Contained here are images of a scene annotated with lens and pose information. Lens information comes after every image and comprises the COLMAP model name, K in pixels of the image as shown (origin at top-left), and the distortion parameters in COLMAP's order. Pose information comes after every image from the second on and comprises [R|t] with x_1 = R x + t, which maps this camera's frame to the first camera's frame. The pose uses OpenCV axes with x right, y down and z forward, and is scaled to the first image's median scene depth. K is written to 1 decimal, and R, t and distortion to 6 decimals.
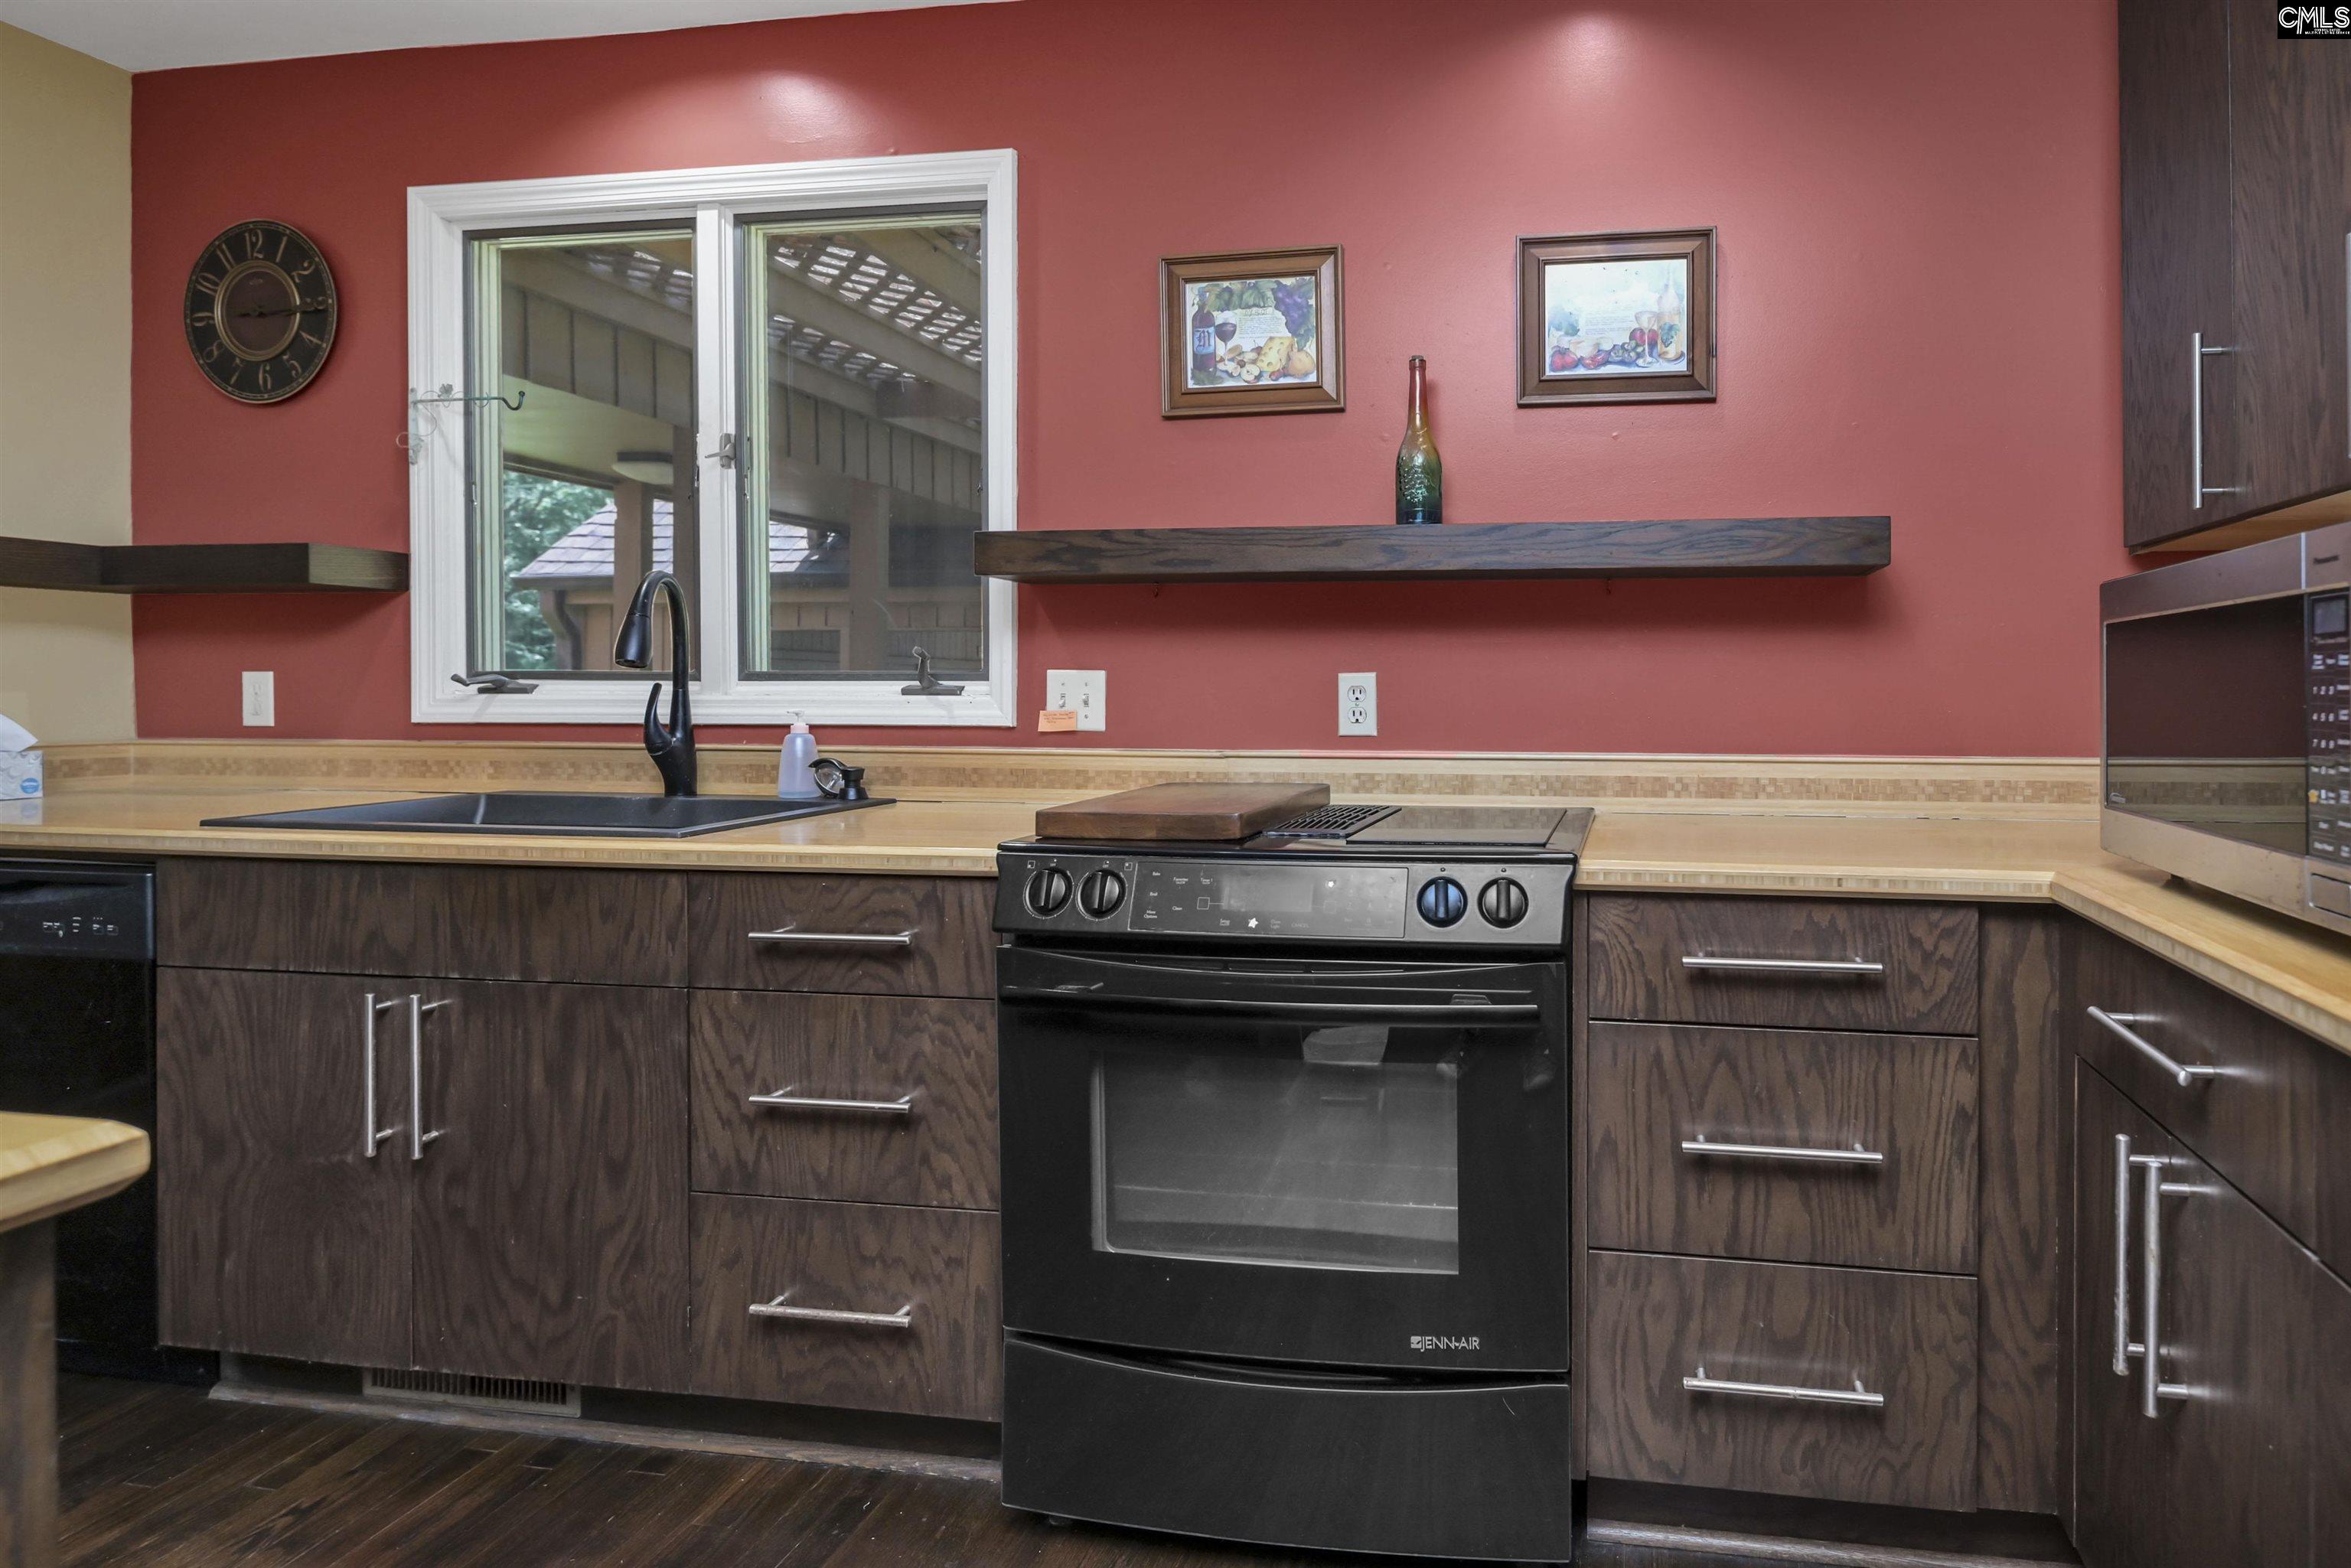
lens RADIAL K [[1220.8, 0, 1178.3], [0, 1220.8, 702.4], [0, 0, 1]] dist [-0.010785, -0.000700]
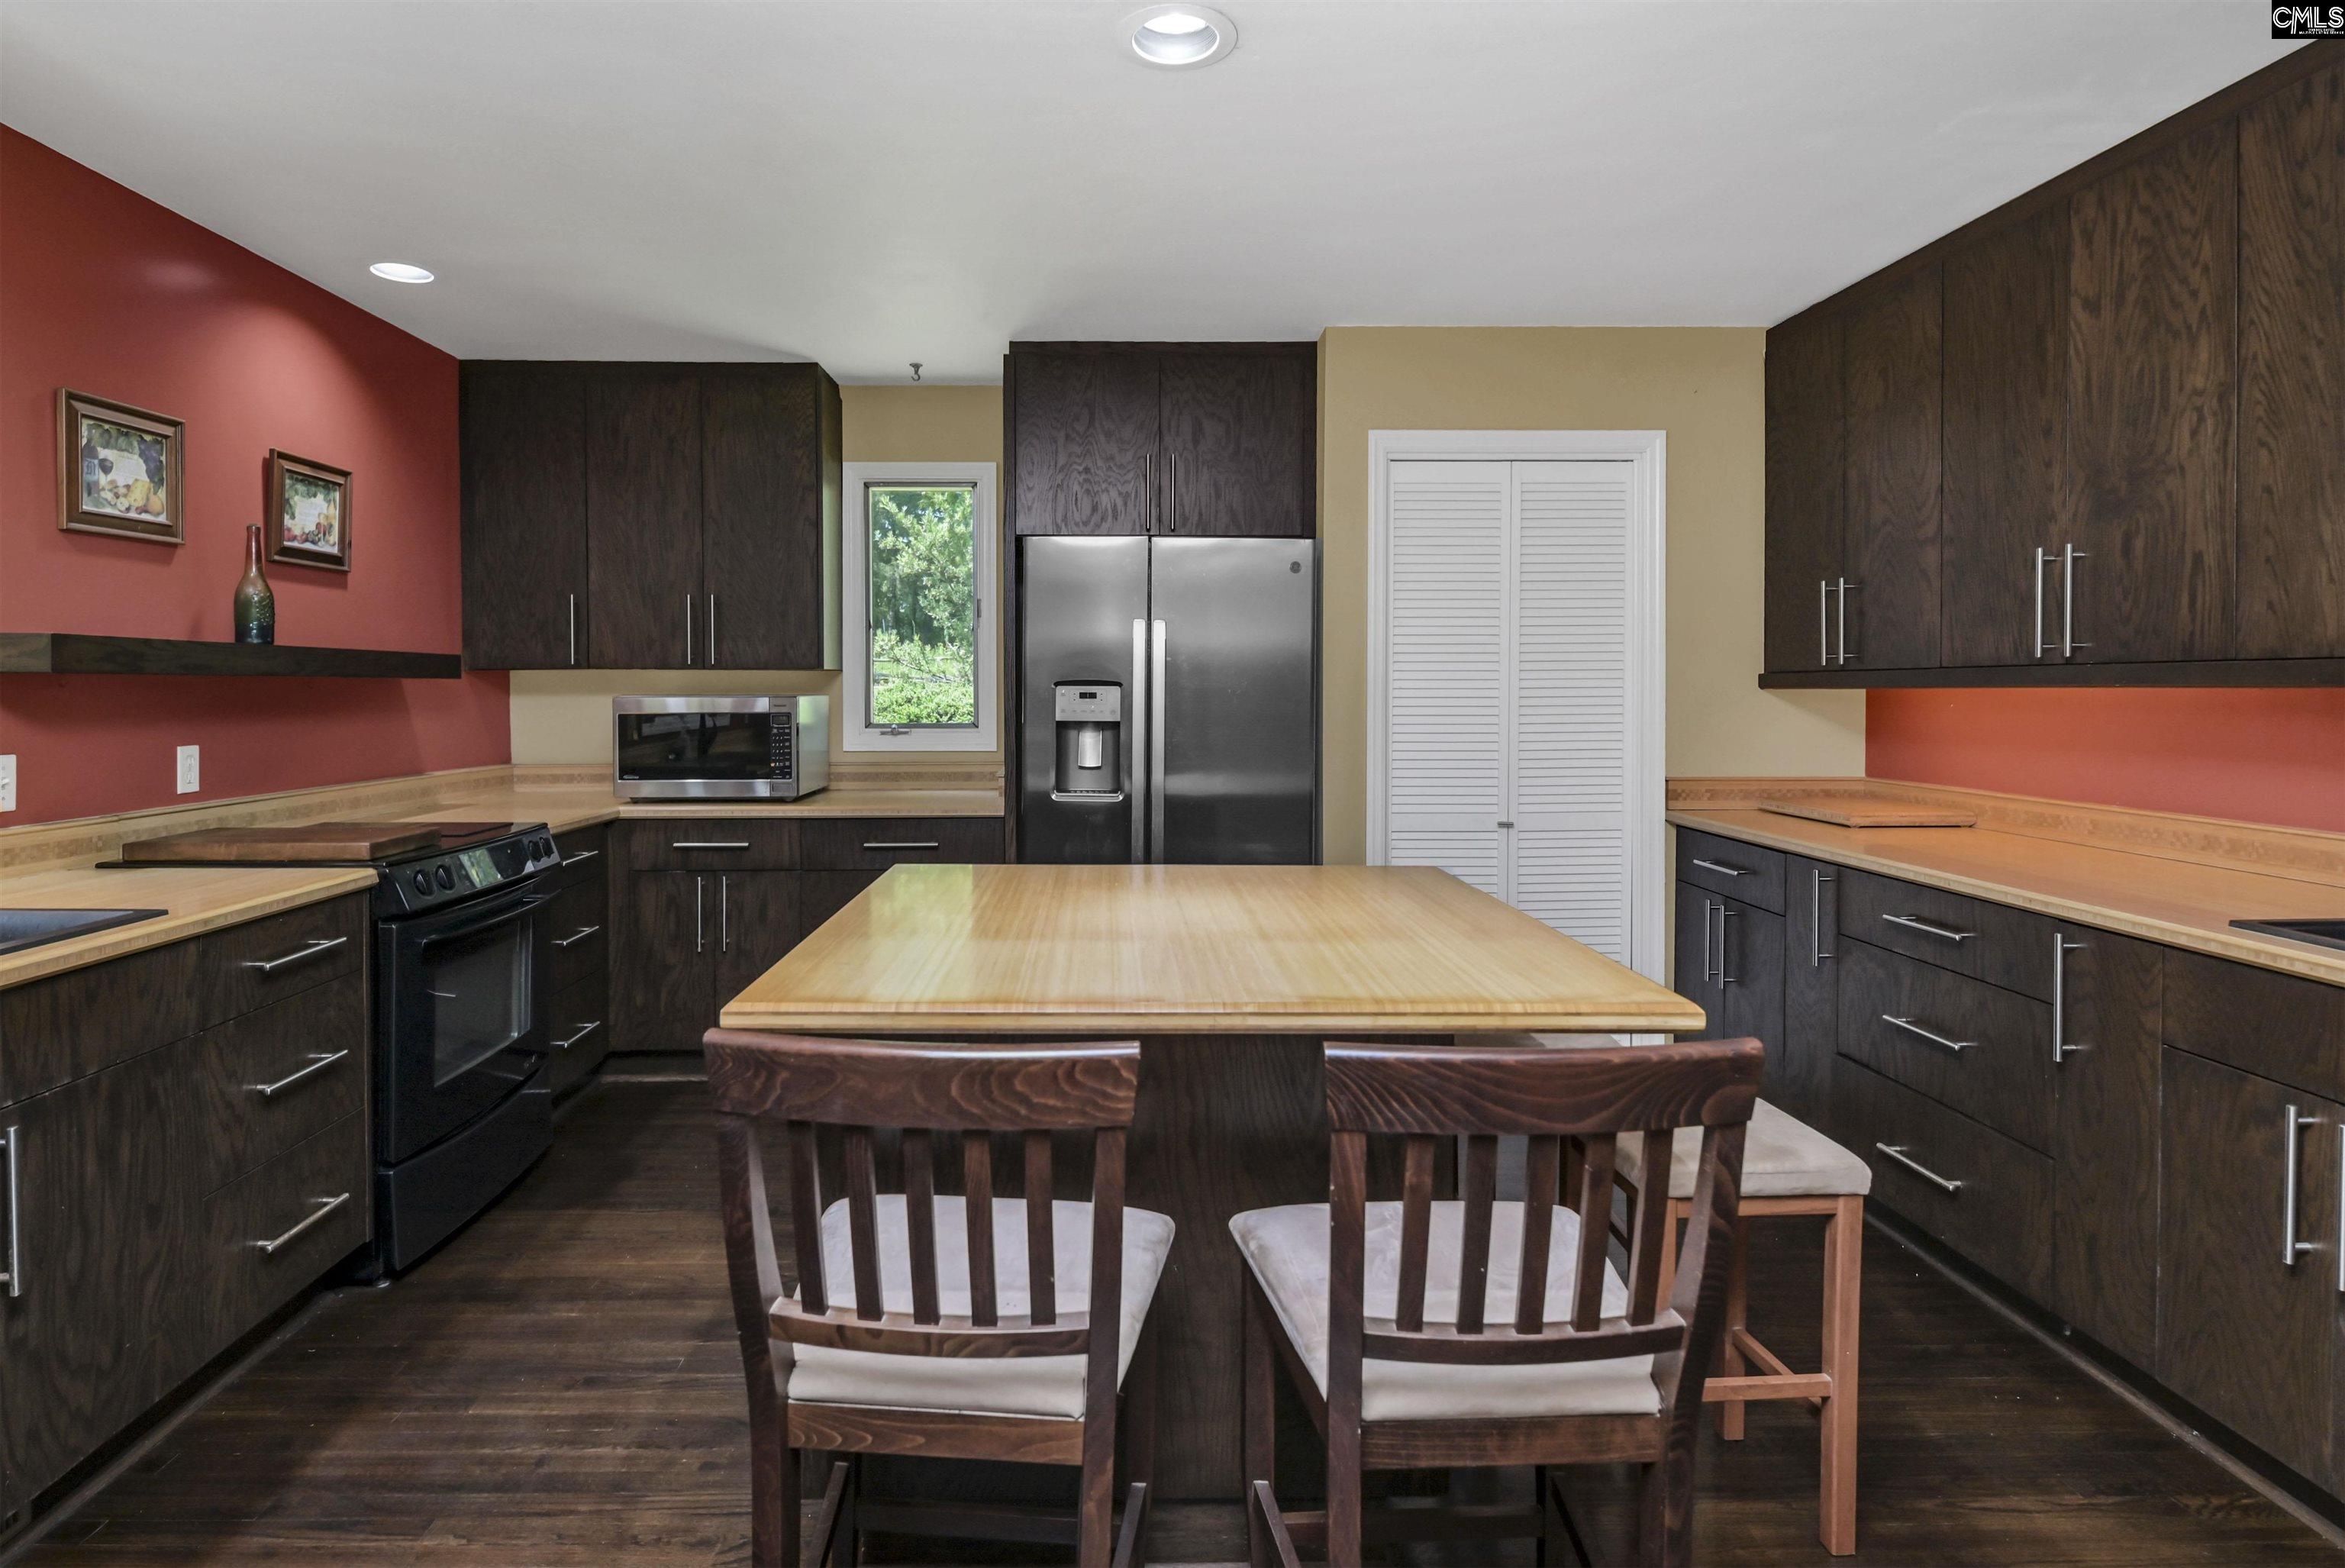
lens RADIAL K [[1217.8, 0, 1175.3], [0, 1217.8, 702.6], [0, 0, 1]] dist [-0.010785, -0.000700]
pose [[-0.201131, -0.010501, 0.979508, -1.415508], [0.009416, 0.999876, 0.012653, -0.081476], [-0.979519, 0.011767, -0.201007, 0.224697]]
